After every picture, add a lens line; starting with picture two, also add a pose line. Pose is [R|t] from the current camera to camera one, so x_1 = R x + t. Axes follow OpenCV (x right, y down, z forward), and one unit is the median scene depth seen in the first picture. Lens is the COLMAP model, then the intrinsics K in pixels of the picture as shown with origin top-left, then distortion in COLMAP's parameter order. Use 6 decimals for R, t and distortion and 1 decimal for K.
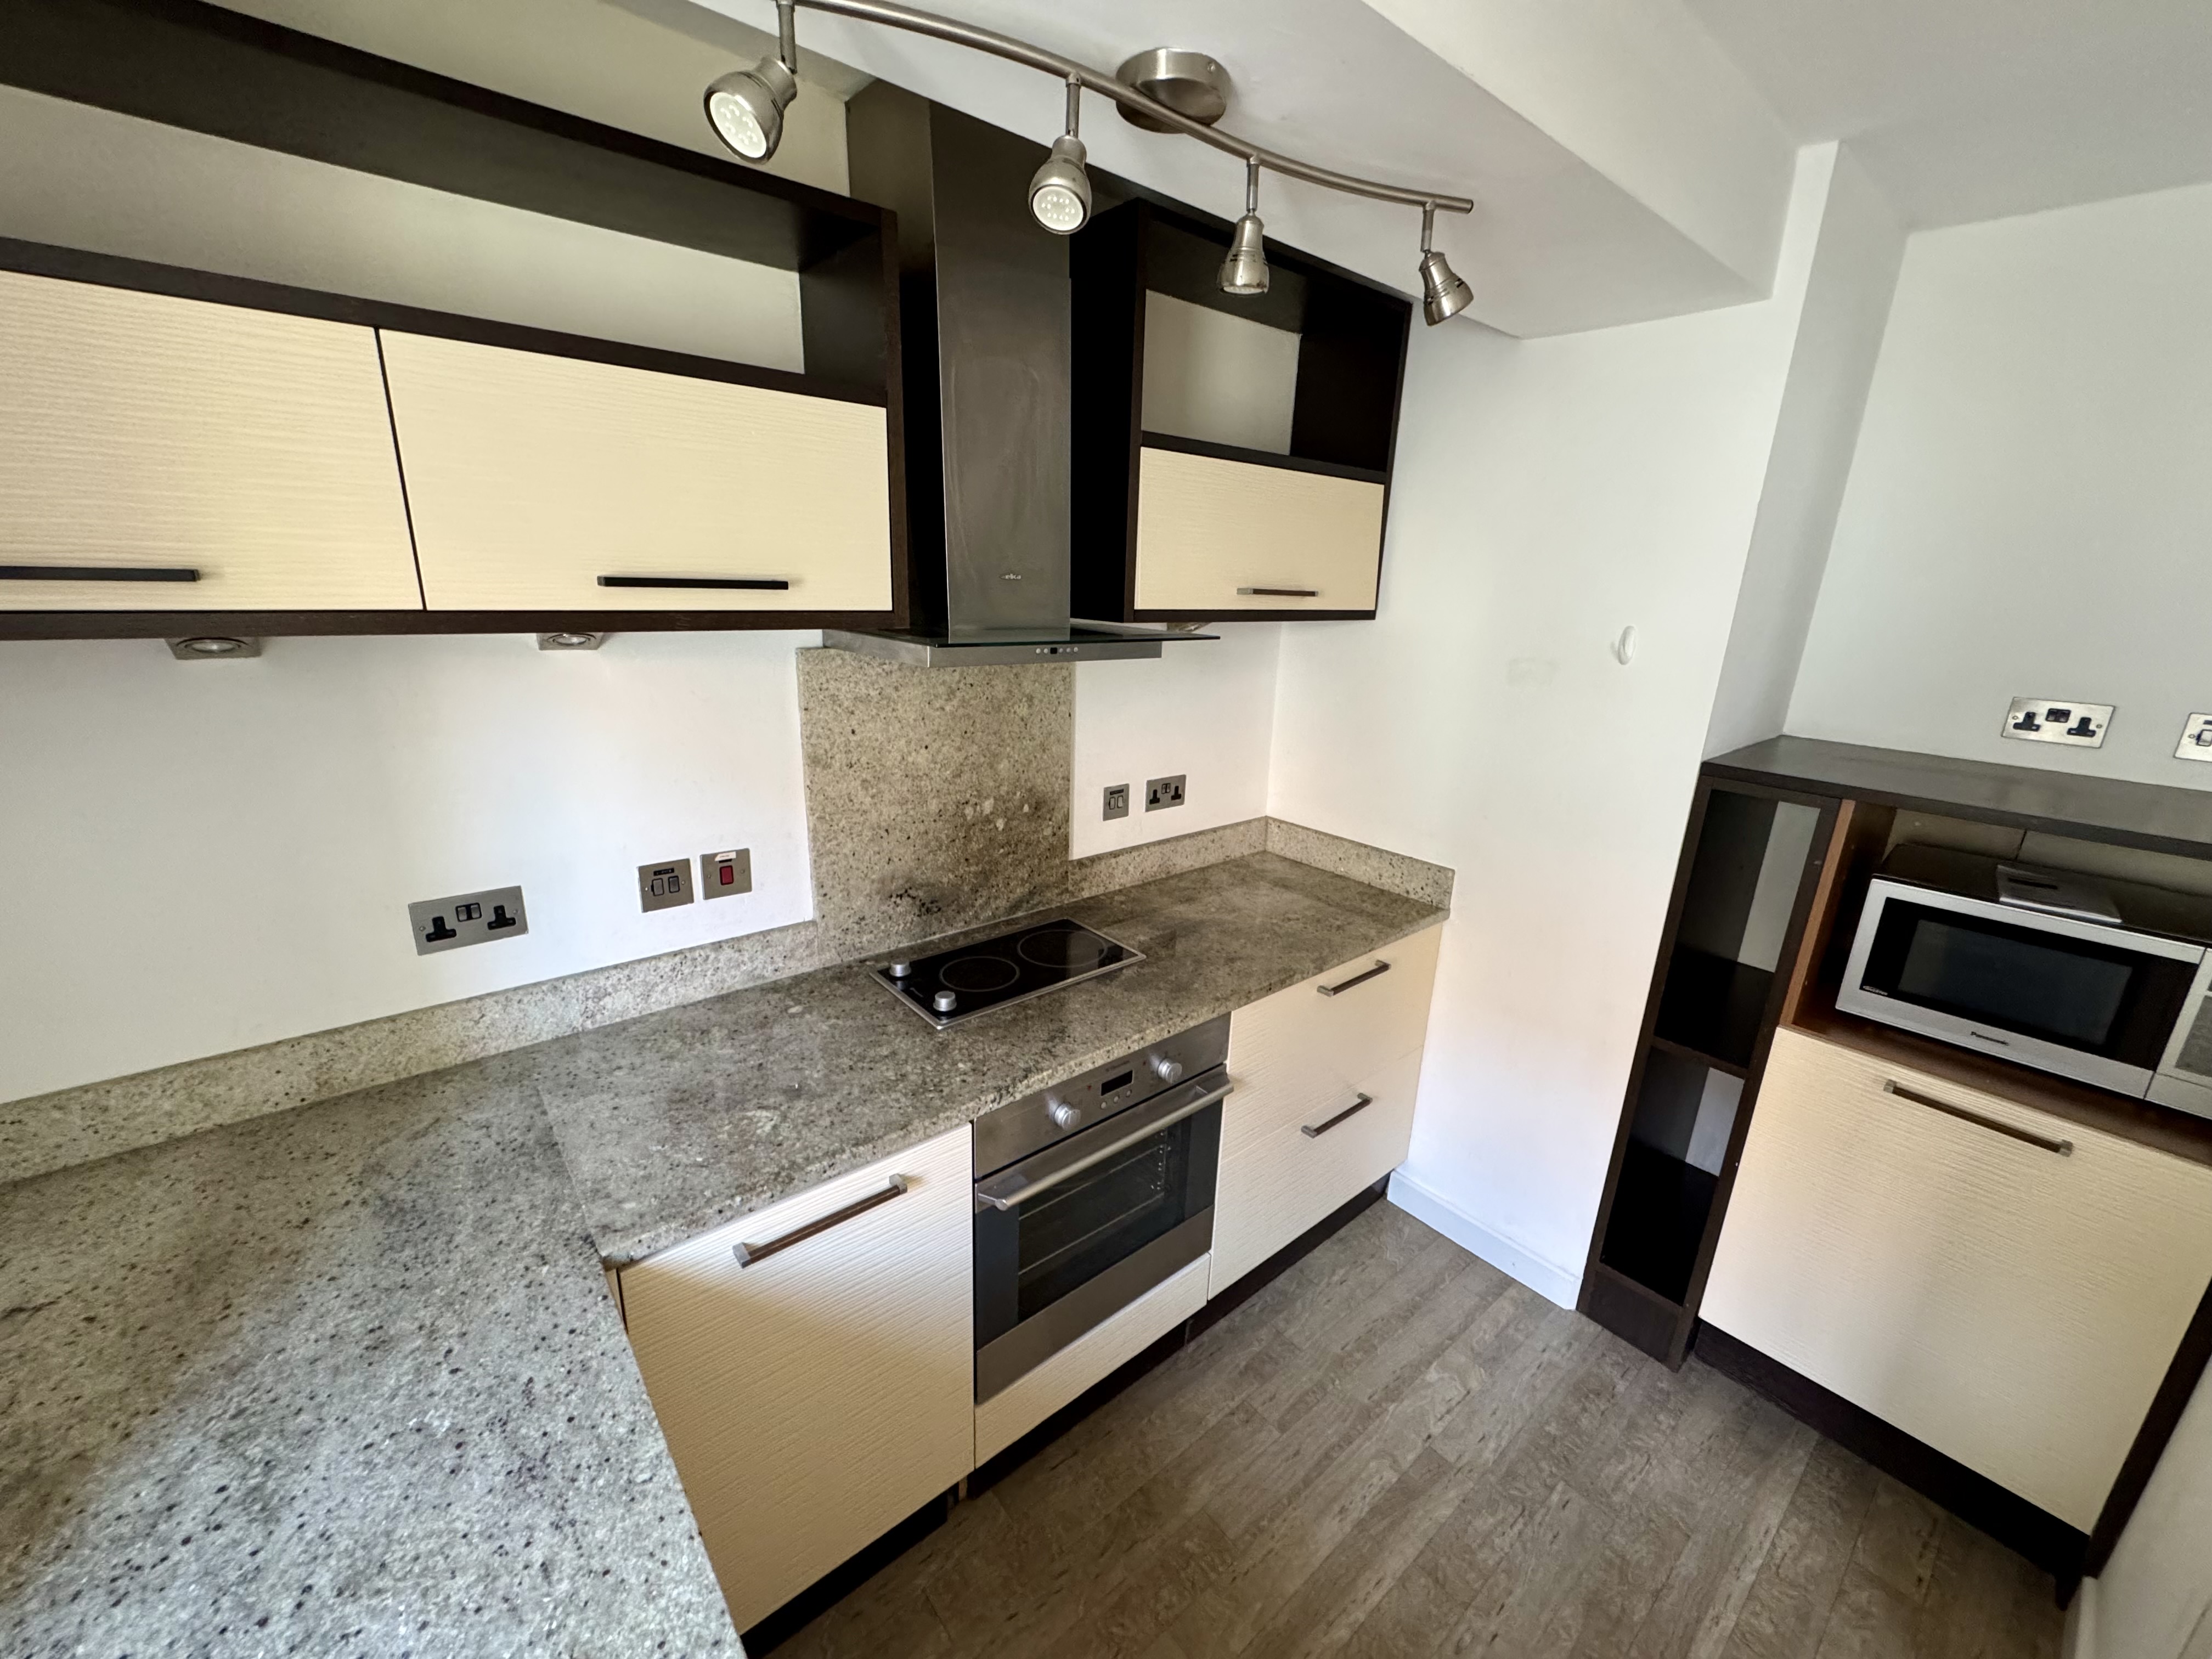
lens RADIAL K [[880.8, 0, 1106.9], [0, 880.8, 828.6], [0, 0, 1]] dist [-0.002944, -0.000132]
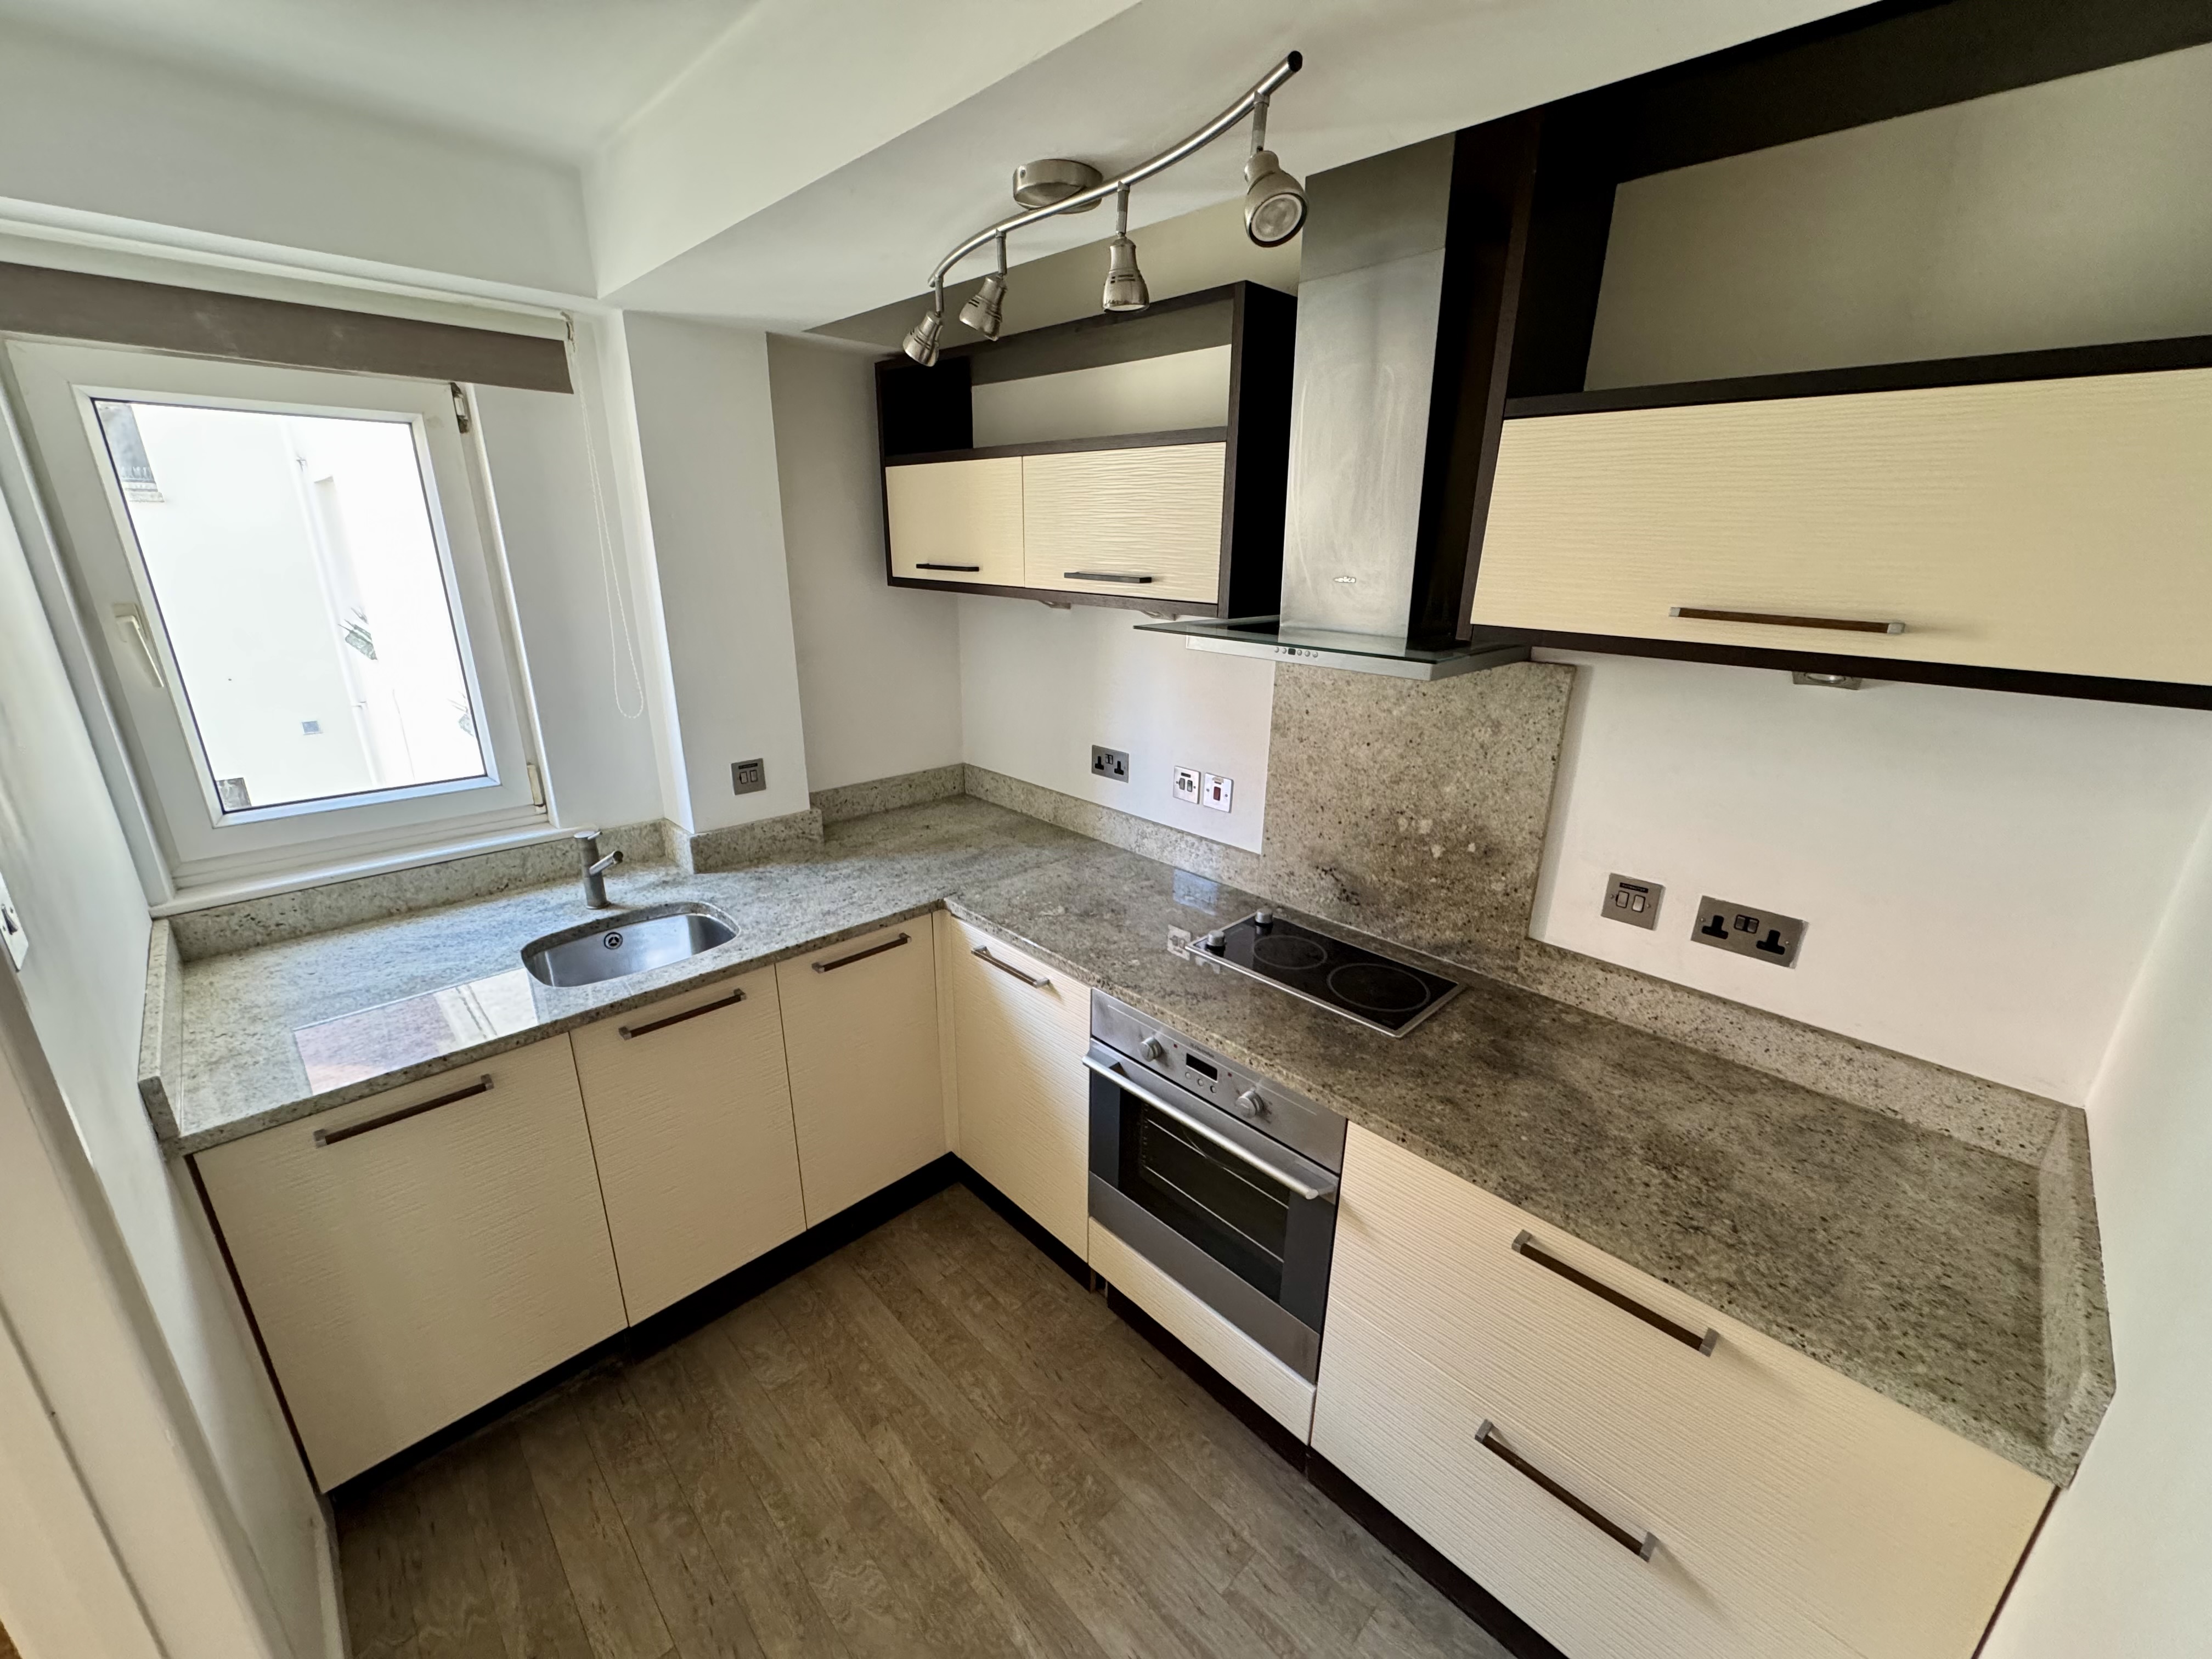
lens RADIAL K [[874.9, 0, 1135.3], [0, 874.9, 832.9], [0, 0, 1]] dist [-0.024201, -0.000040]
pose [[0.090364, 0.277465, -0.956476, 0.751848], [-0.300555, 0.923224, 0.239424, -0.153089], [0.949474, 0.265838, 0.166820, 0.569821]]
